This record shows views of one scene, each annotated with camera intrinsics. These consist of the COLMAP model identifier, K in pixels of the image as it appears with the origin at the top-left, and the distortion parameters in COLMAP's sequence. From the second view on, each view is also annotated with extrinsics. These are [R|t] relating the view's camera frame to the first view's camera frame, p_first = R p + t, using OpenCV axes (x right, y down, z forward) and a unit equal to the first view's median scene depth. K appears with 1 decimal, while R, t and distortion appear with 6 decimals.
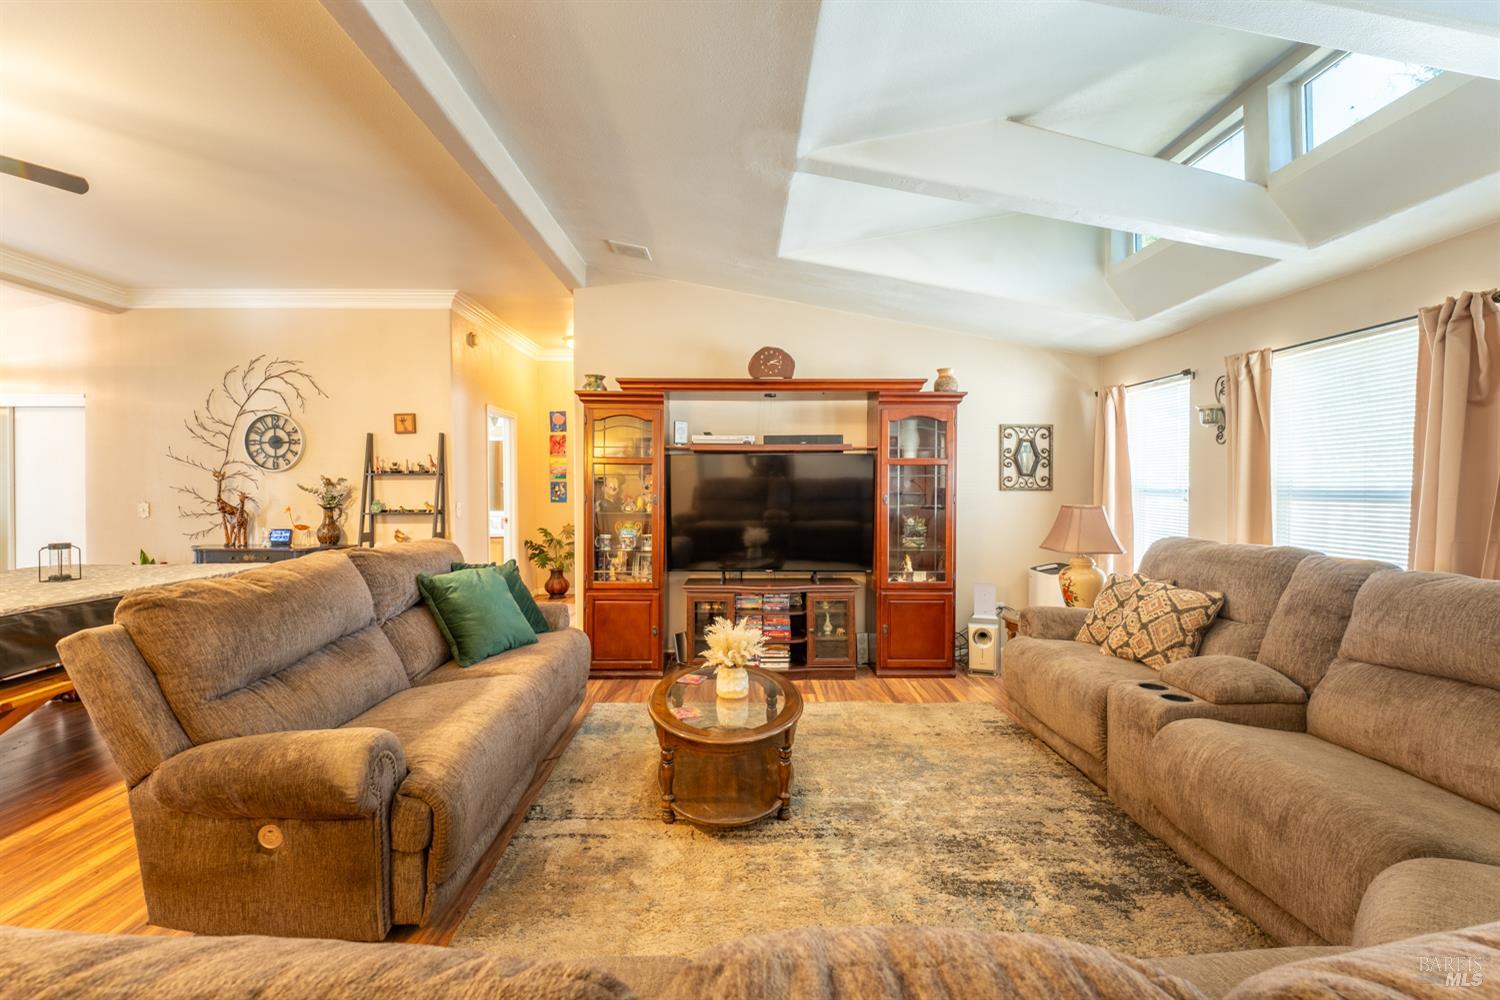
lens RADIAL K [[680.8, 0, 743.6], [0, 680.8, 501.1], [0, 0, 1]] dist [-0.001302, -0.000458]
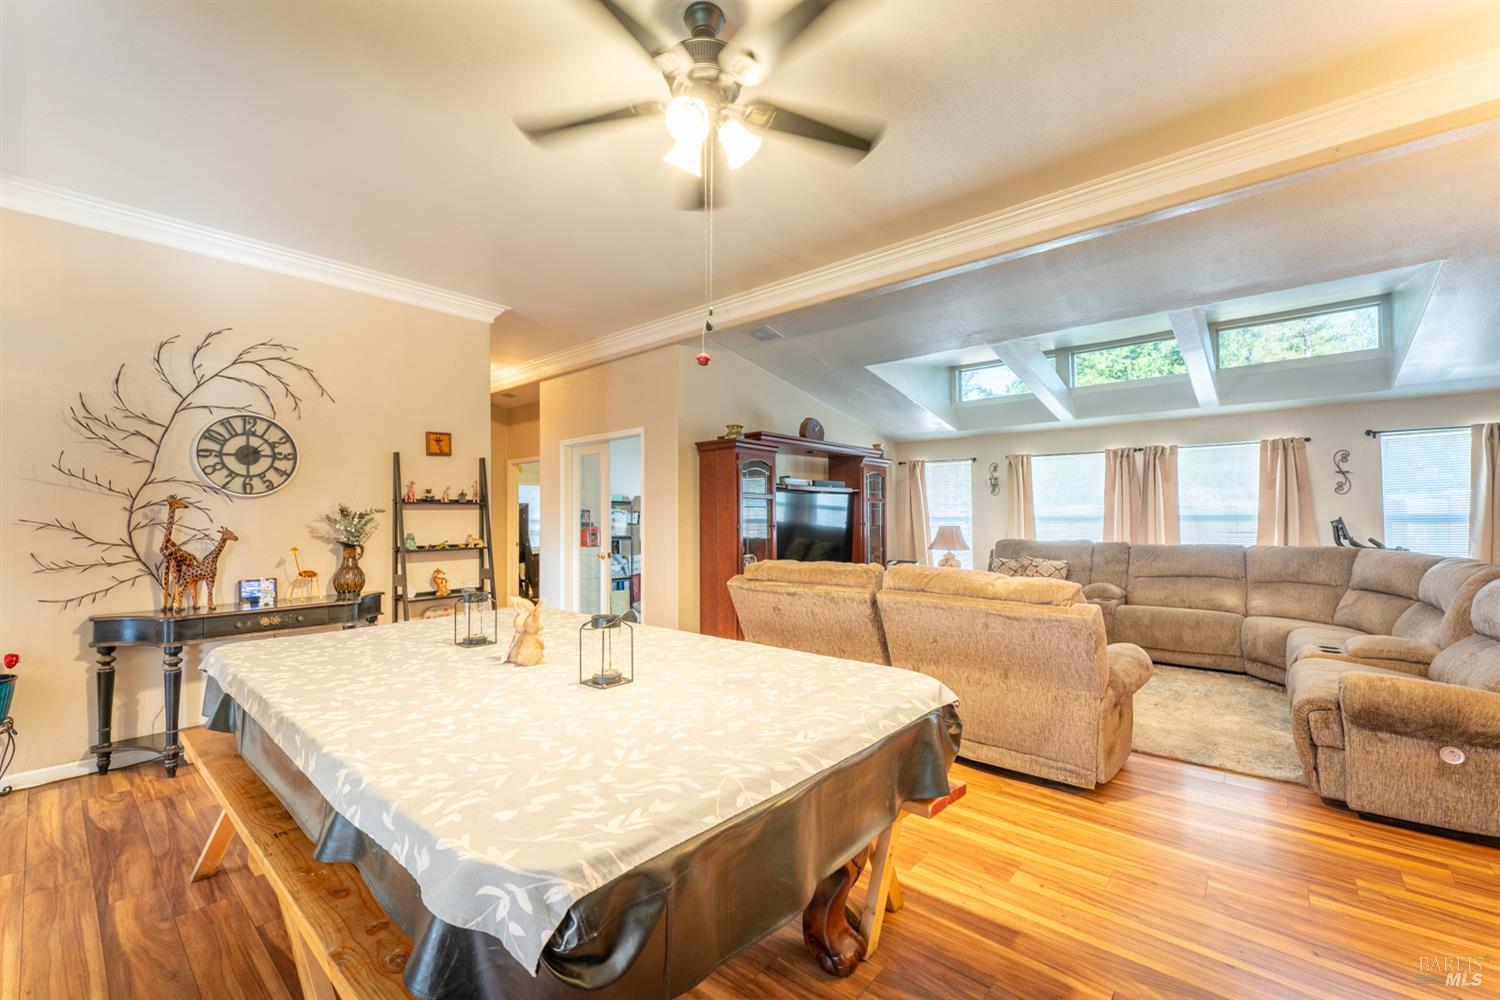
lens RADIAL K [[616.6, 0, 750.0], [0, 616.6, 500.0], [0, 0, 1]] dist [-0.001793, -0.000031]
pose [[0.664264, 0.016438, 0.747318, -1.033846], [0.019683, 0.999027, -0.039470, -0.007004], [-0.747239, 0.040928, 0.663294, 0.250762]]
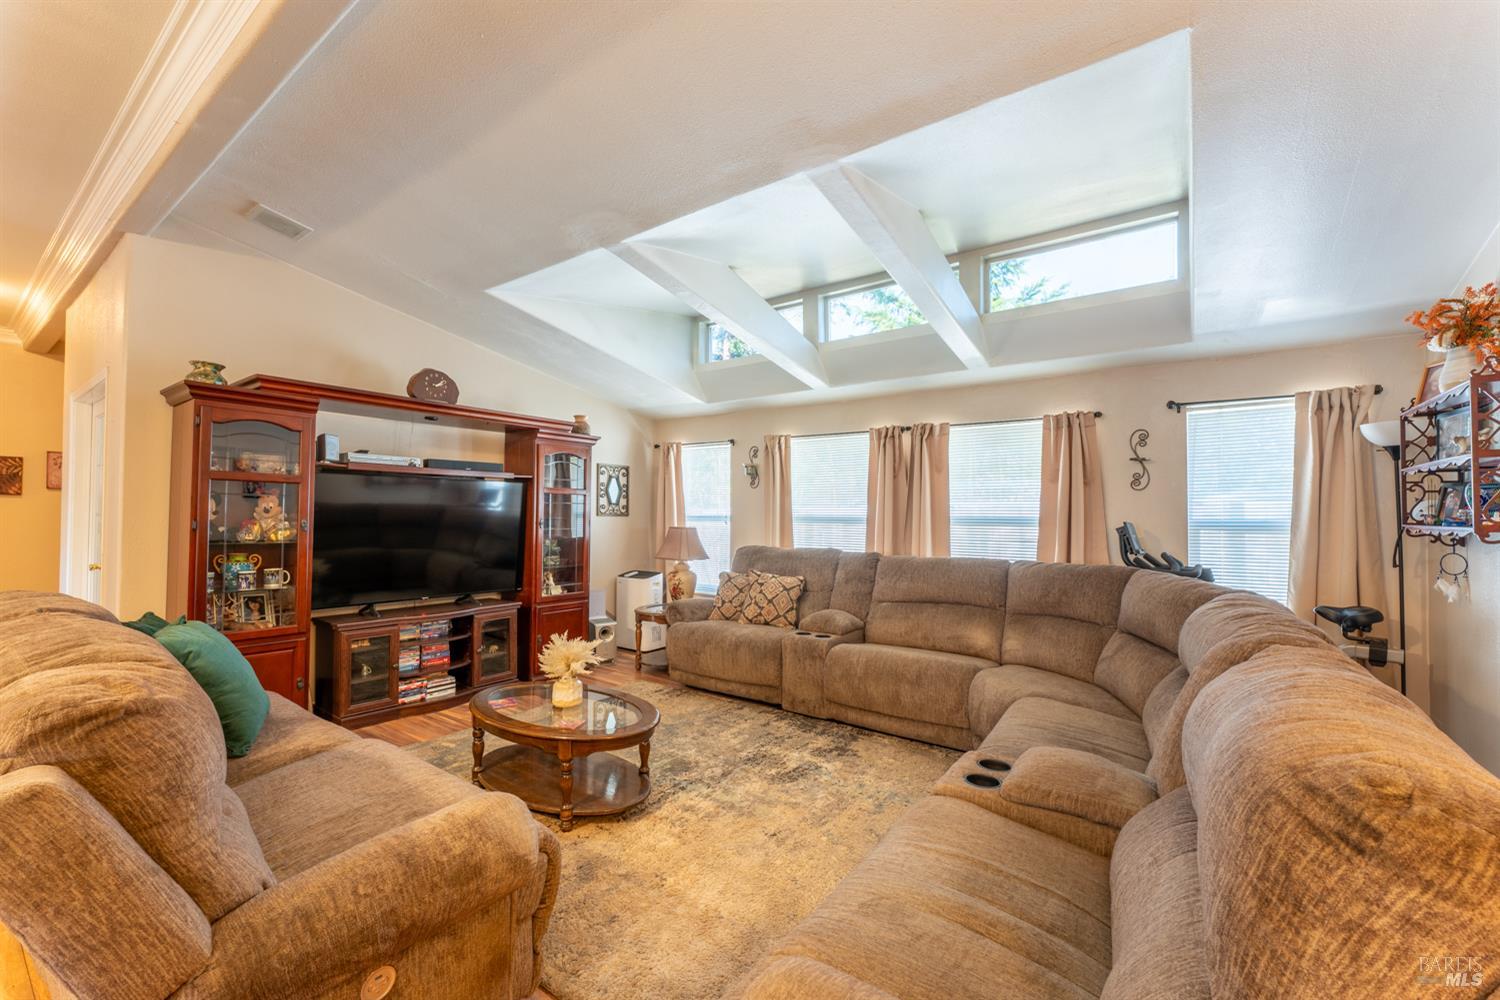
lens RADIAL K [[616.6, 0, 750.0], [0, 616.6, 500.0], [0, 0, 1]] dist [-0.001793, -0.000031]
pose [[0.599183, 0.024294, 0.800244, -0.404988], [0.006842, 0.999348, -0.035461, -0.002754], [-0.800583, 0.026723, 0.598626, 0.105849]]
